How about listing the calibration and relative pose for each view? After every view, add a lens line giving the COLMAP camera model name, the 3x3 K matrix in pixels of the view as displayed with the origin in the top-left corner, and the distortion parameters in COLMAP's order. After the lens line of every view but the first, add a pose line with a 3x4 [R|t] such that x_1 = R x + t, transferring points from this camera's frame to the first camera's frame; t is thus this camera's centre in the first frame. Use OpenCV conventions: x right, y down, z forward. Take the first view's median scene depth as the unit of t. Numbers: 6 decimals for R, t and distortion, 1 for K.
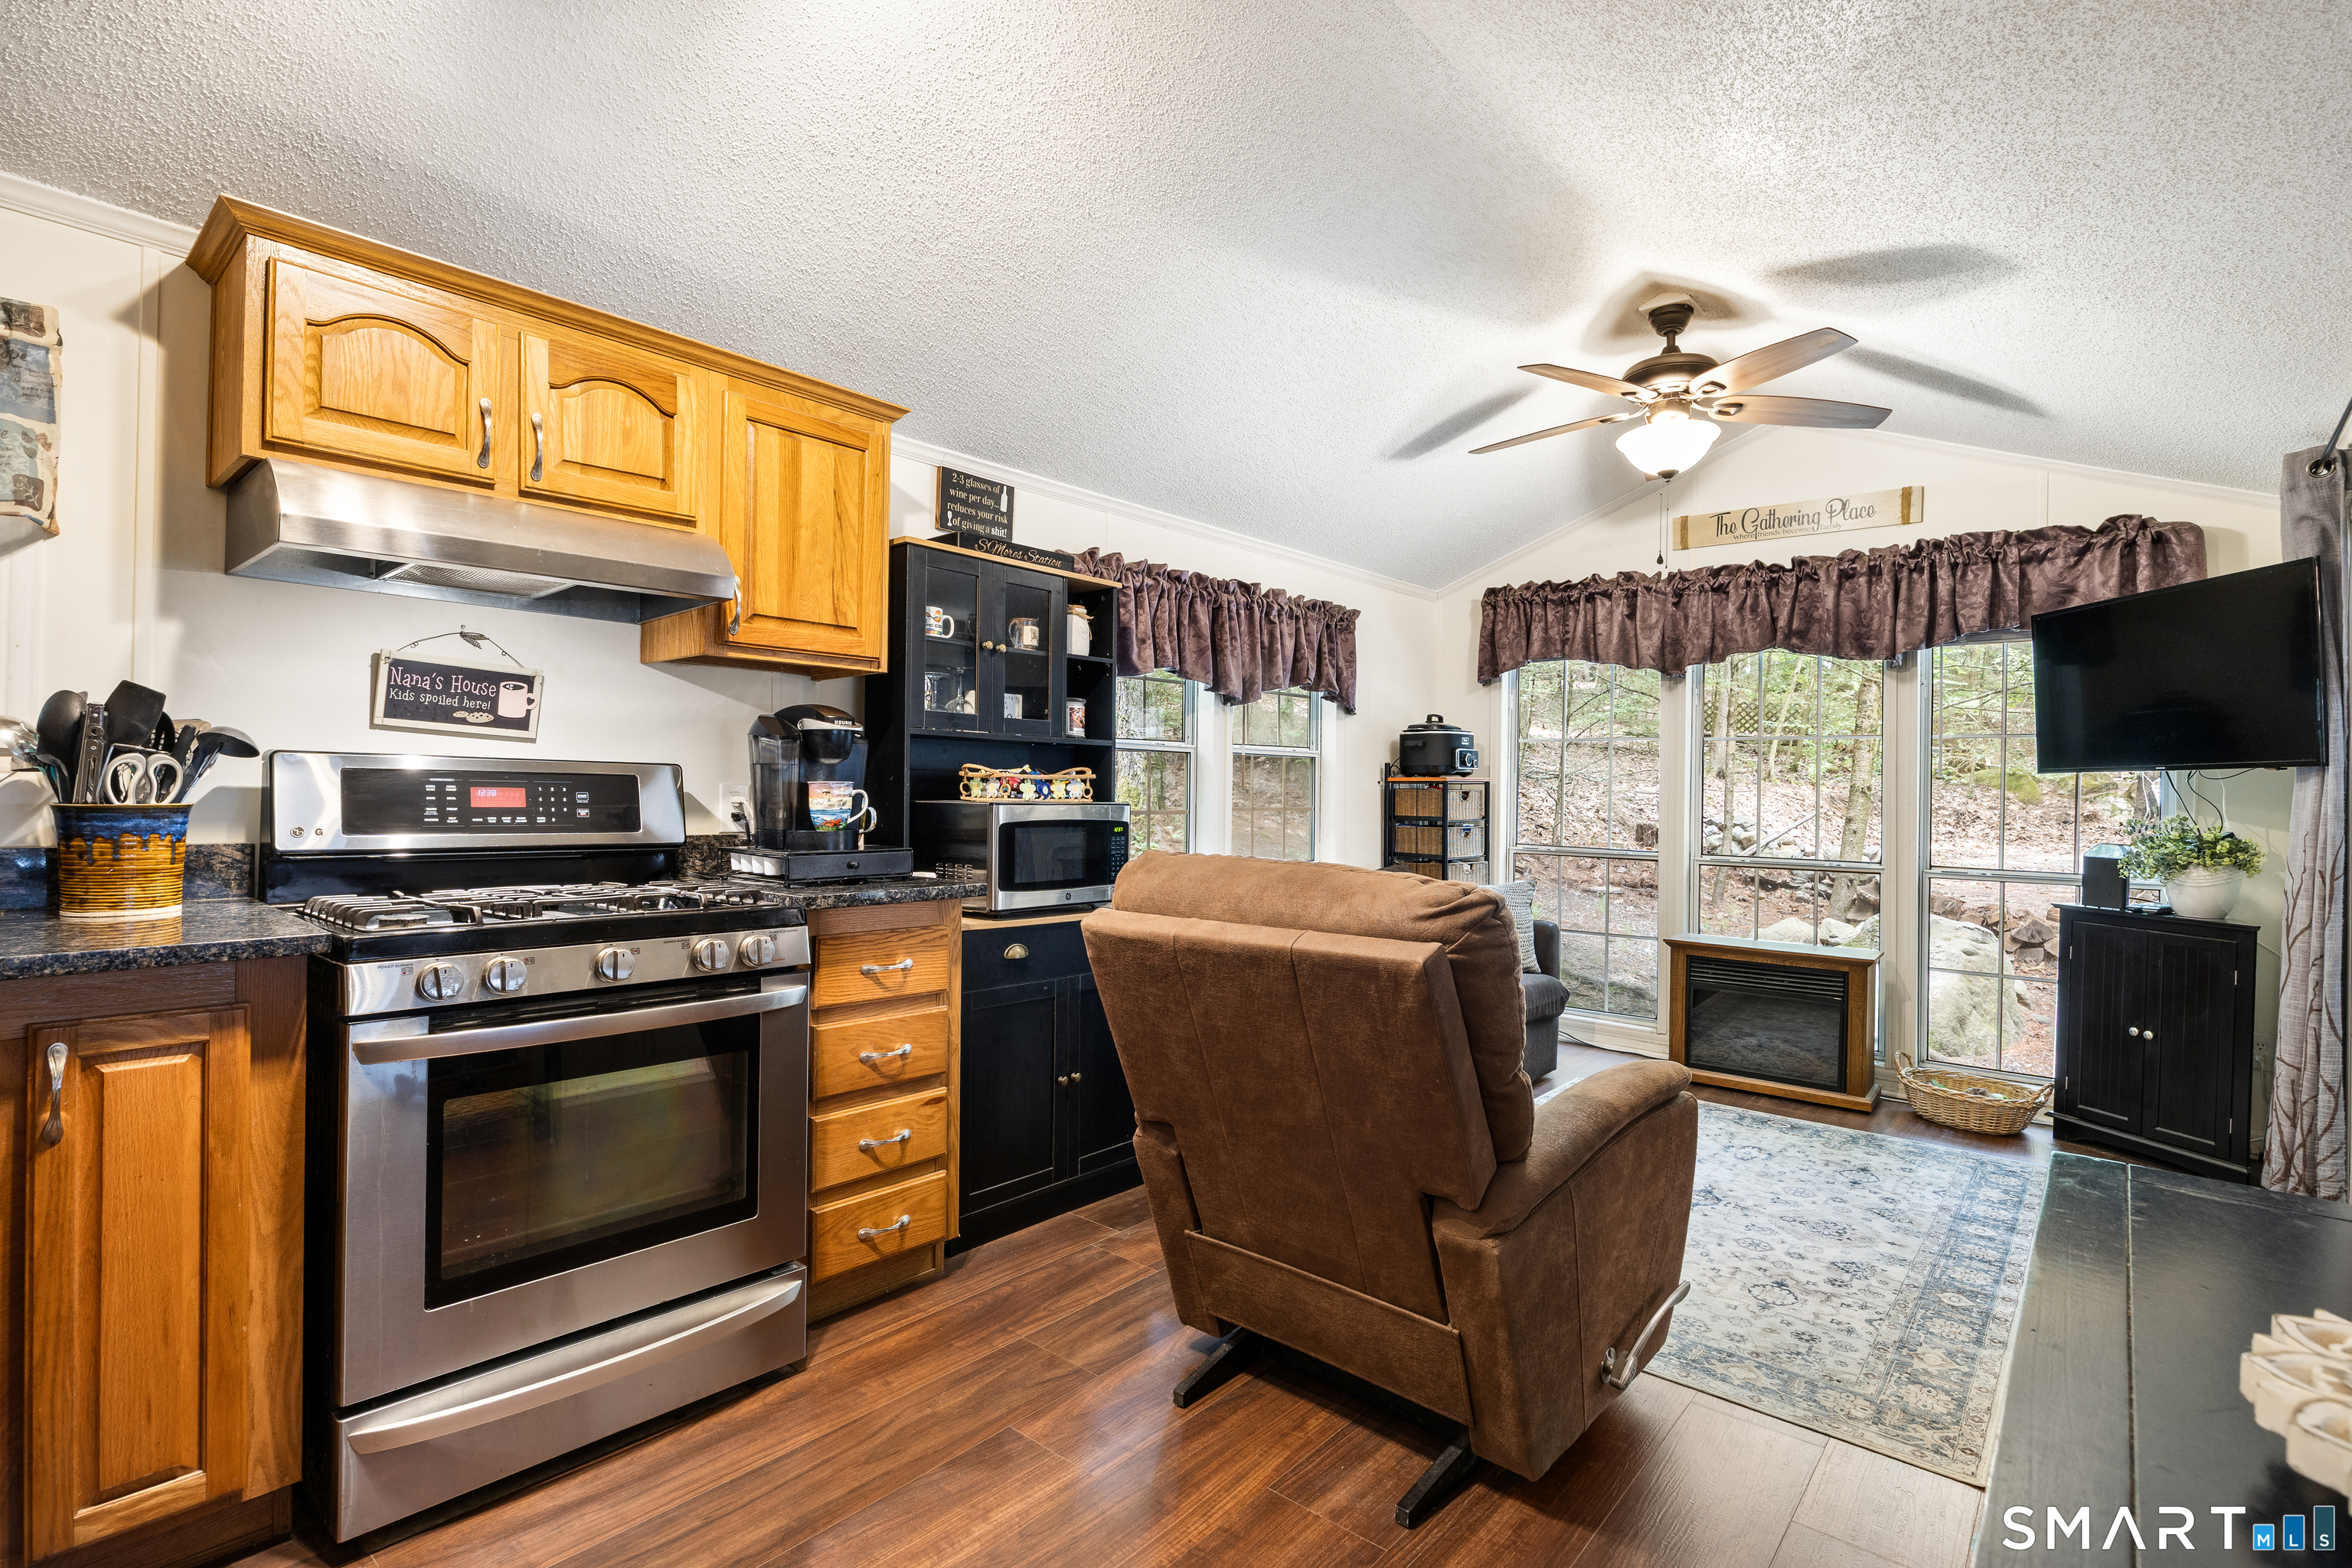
lens RADIAL K [[1109.5, 0, 1178.8], [0, 1109.5, 789.3], [0, 0, 1]] dist [-0.000162, -0.000006]
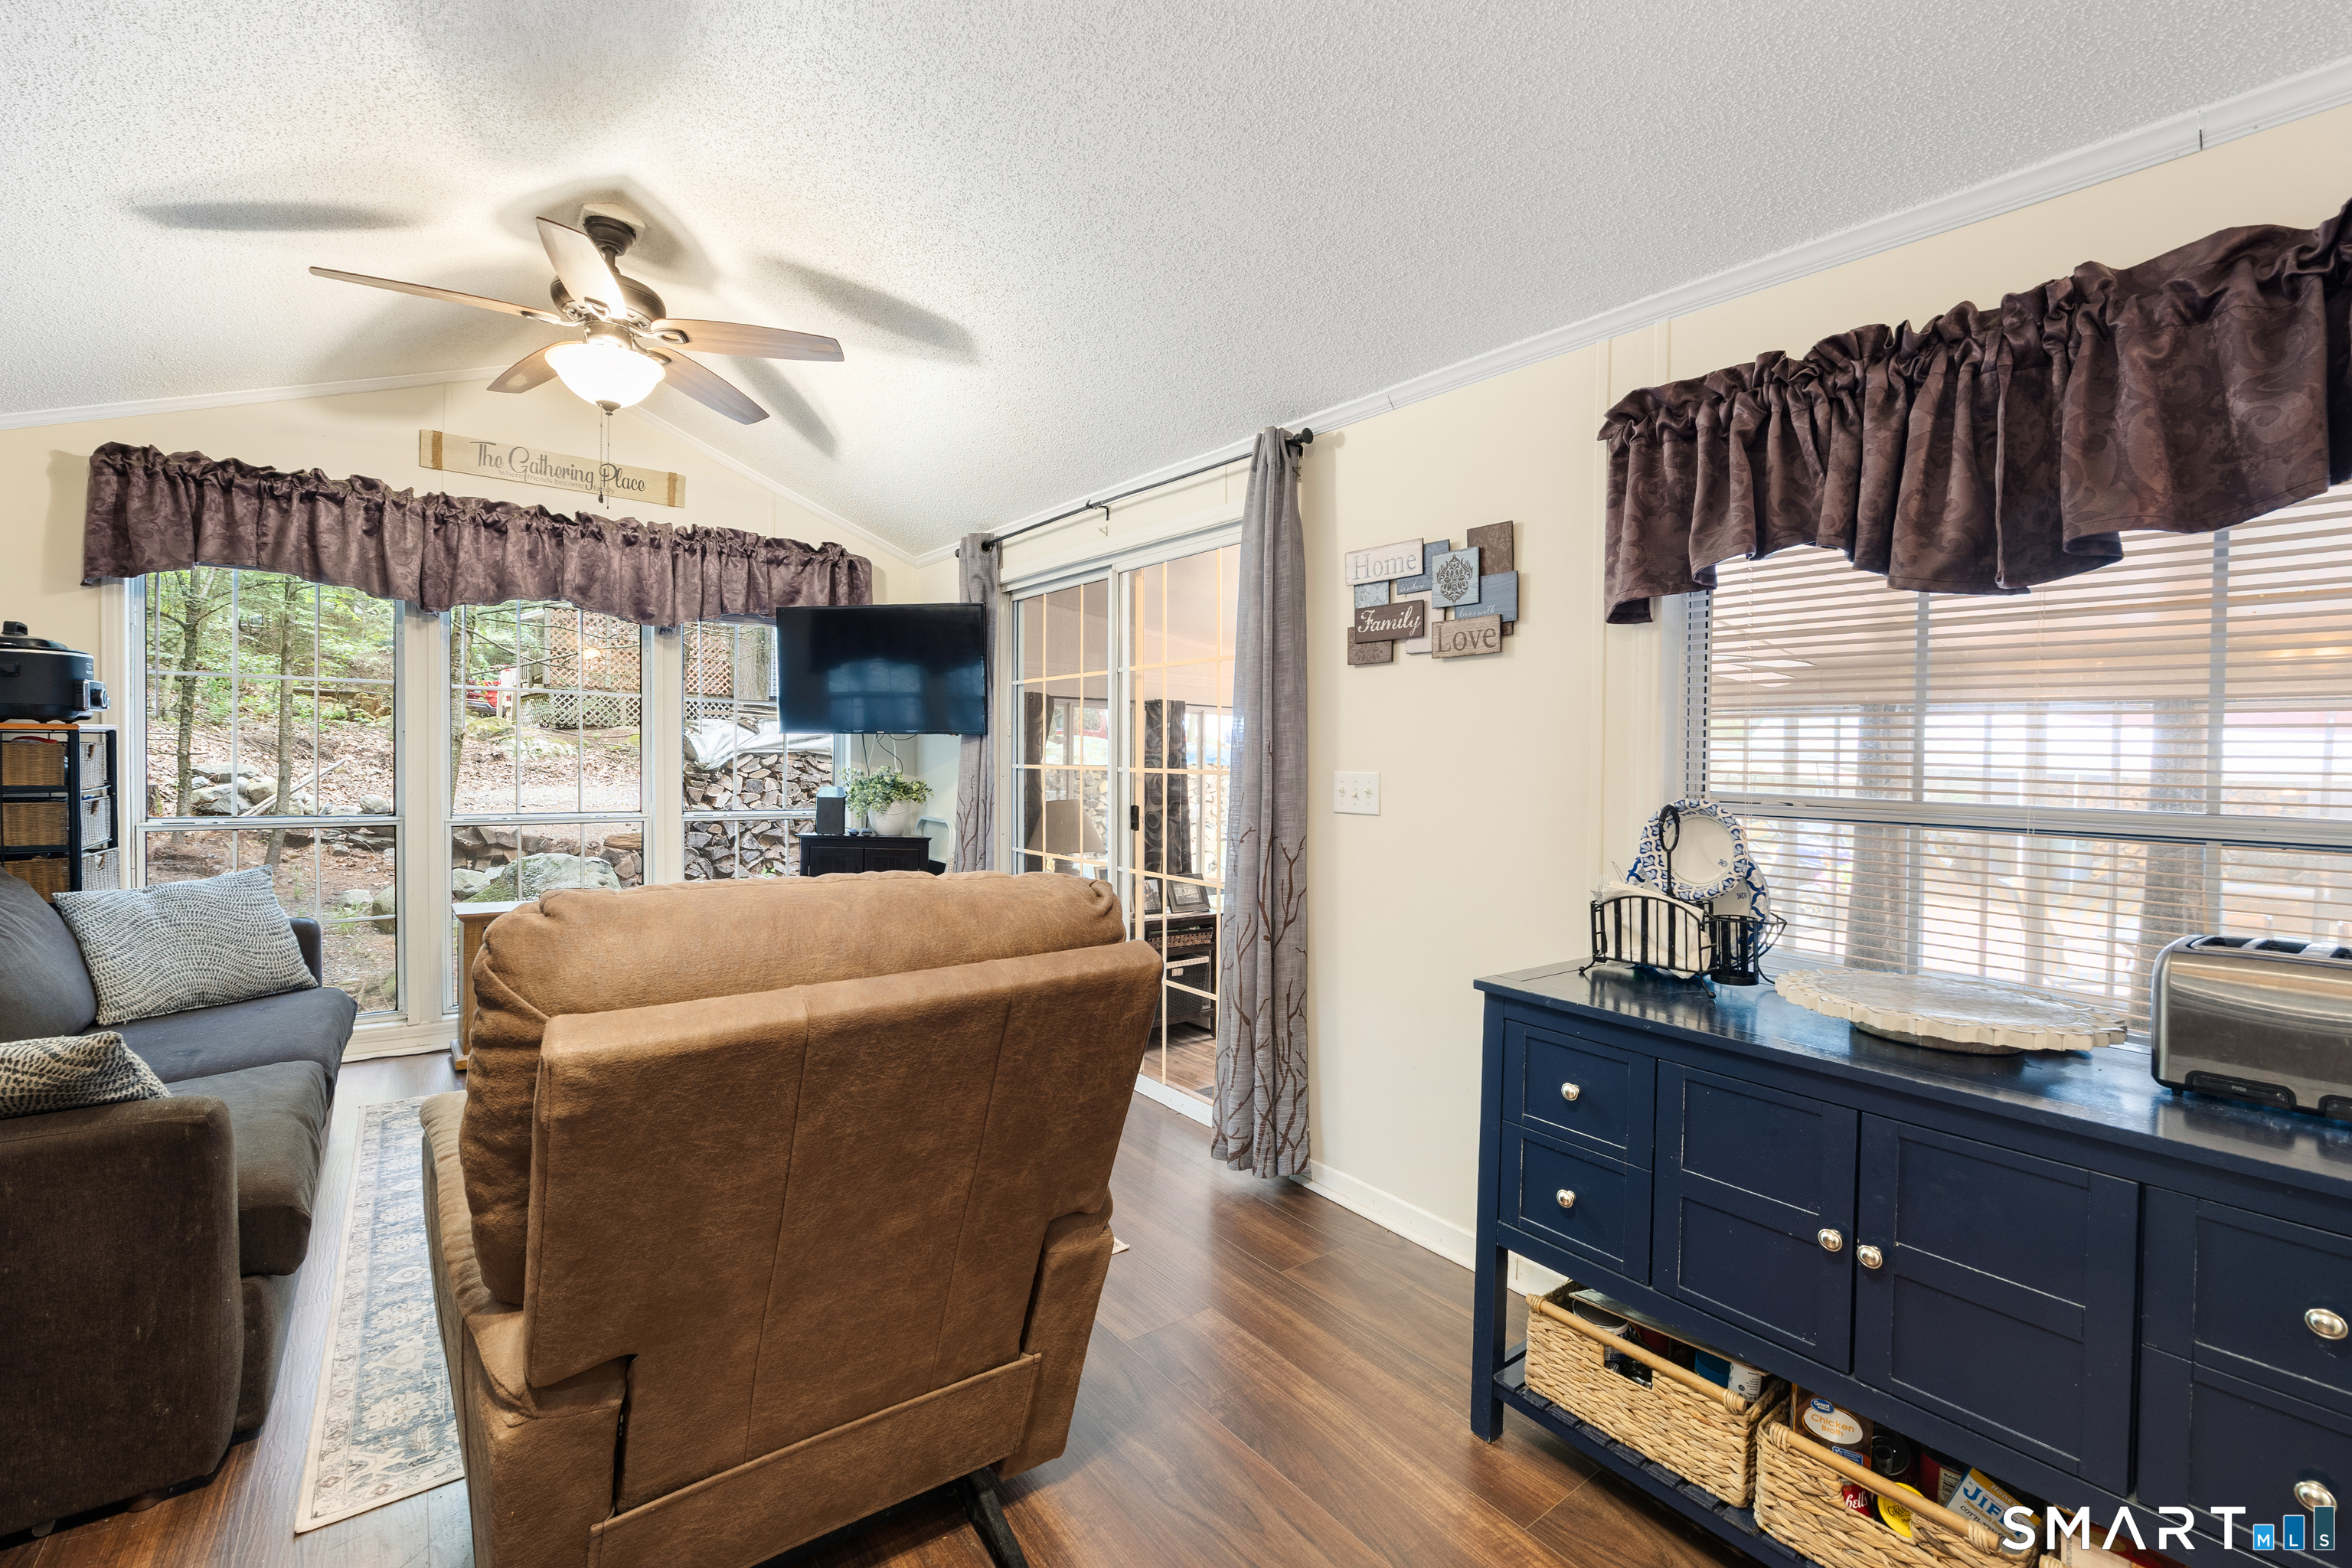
lens RADIAL K [[996.0, 0, 1175.2], [0, 996.0, 778.7], [0, 0, 1]] dist [-0.000815, -0.000105]
pose [[0.210190, -0.036910, 0.976964, -0.215099], [-0.013528, 0.999082, 0.040656, -0.013365], [-0.977567, -0.021762, 0.209498, 0.284298]]
